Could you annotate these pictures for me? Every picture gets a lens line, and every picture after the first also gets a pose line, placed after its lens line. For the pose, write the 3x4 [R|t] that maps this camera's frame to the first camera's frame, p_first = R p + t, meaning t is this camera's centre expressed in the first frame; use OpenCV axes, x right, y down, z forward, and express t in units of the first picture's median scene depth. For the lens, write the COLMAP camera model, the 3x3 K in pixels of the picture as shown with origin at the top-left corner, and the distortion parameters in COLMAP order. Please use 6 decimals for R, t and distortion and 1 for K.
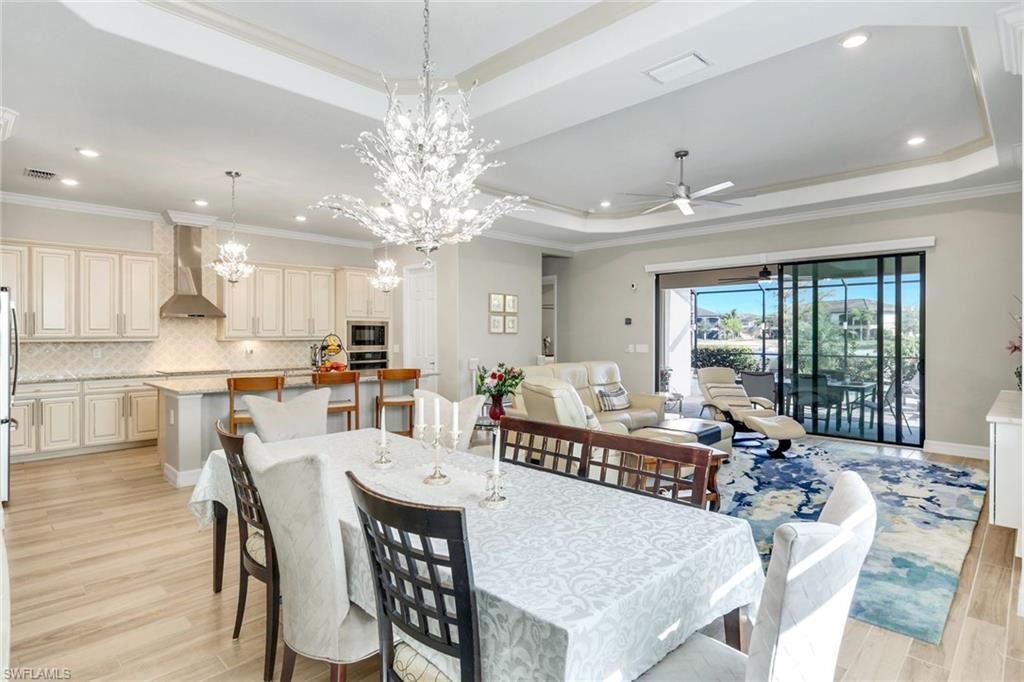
lens RADIAL K [[537.7, 0, 513.8], [0, 537.7, 334.6], [0, 0, 1]] dist [0.001568, -0.000117]
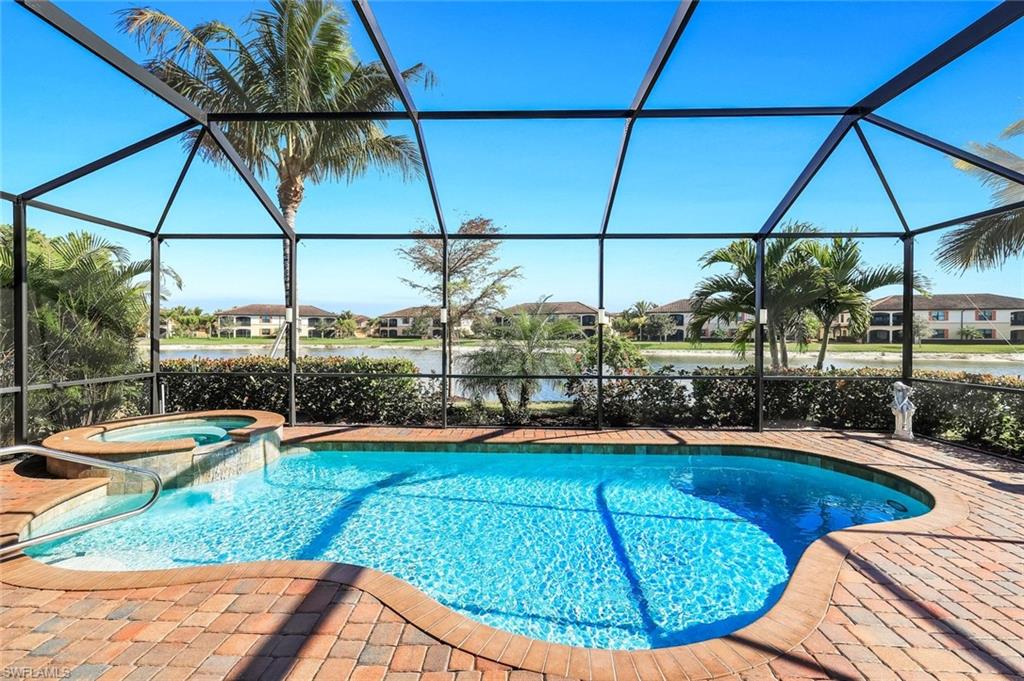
lens RADIAL K [[445.8, 0, 513.5], [0, 445.8, 335.7], [0, 0, 1]] dist [0.000551, 0.000499]
pose [[0.734531, 0.001647, 0.678573, 0.667378], [-0.004761, 0.999985, 0.002725, 0.001881], [-0.678558, -0.005232, 0.734528, 1.828602]]
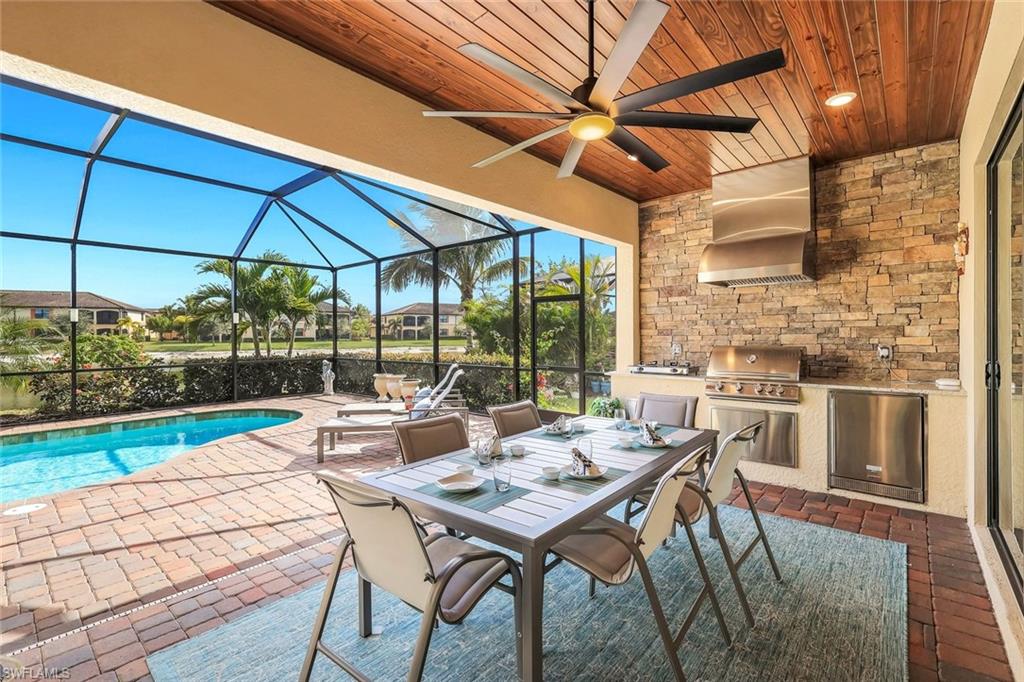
lens RADIAL K [[457.3, 0, 508.1], [0, 457.3, 336.2], [0, 0, 1]] dist [0.002194, 0.000219]
pose [[-0.052971, -0.003682, 0.998589, 0.307731], [0.005579, 0.999977, 0.003983, 0.013051], [-0.998580, 0.005782, -0.052949, 1.420603]]
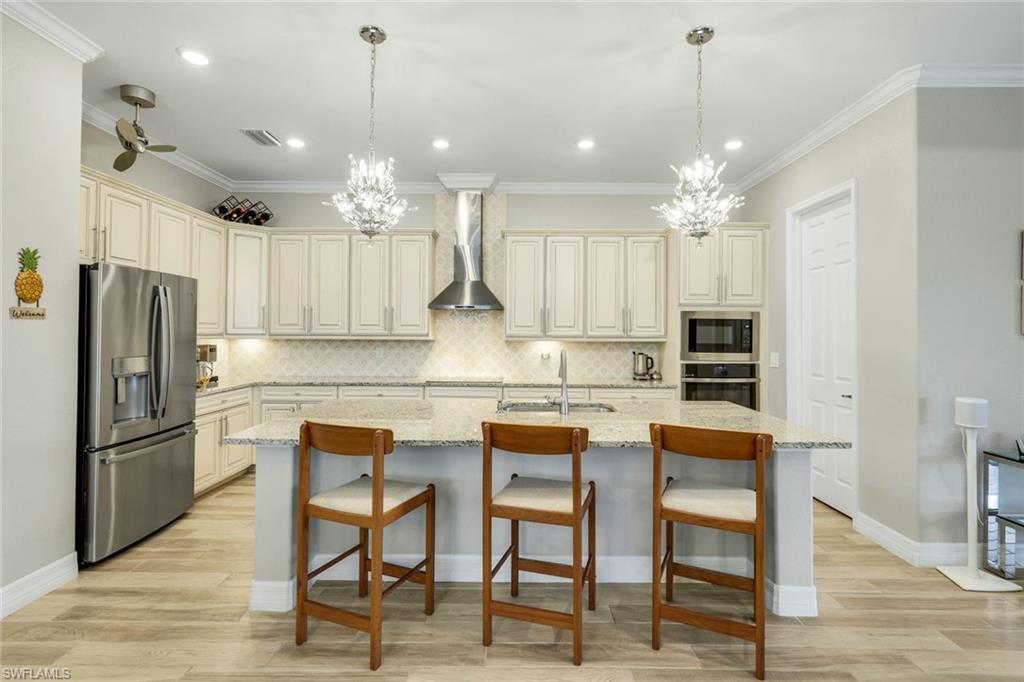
lens RADIAL K [[483.9, 0, 512.4], [0, 483.9, 326.2], [0, 0, 1]] dist [0.001531, 0.000425]
pose [[0.691424, -0.002725, -0.722444, -0.057432], [-0.008150, 0.999900, -0.011571, -0.001152], [0.722403, 0.013888, 0.691332, 0.597895]]
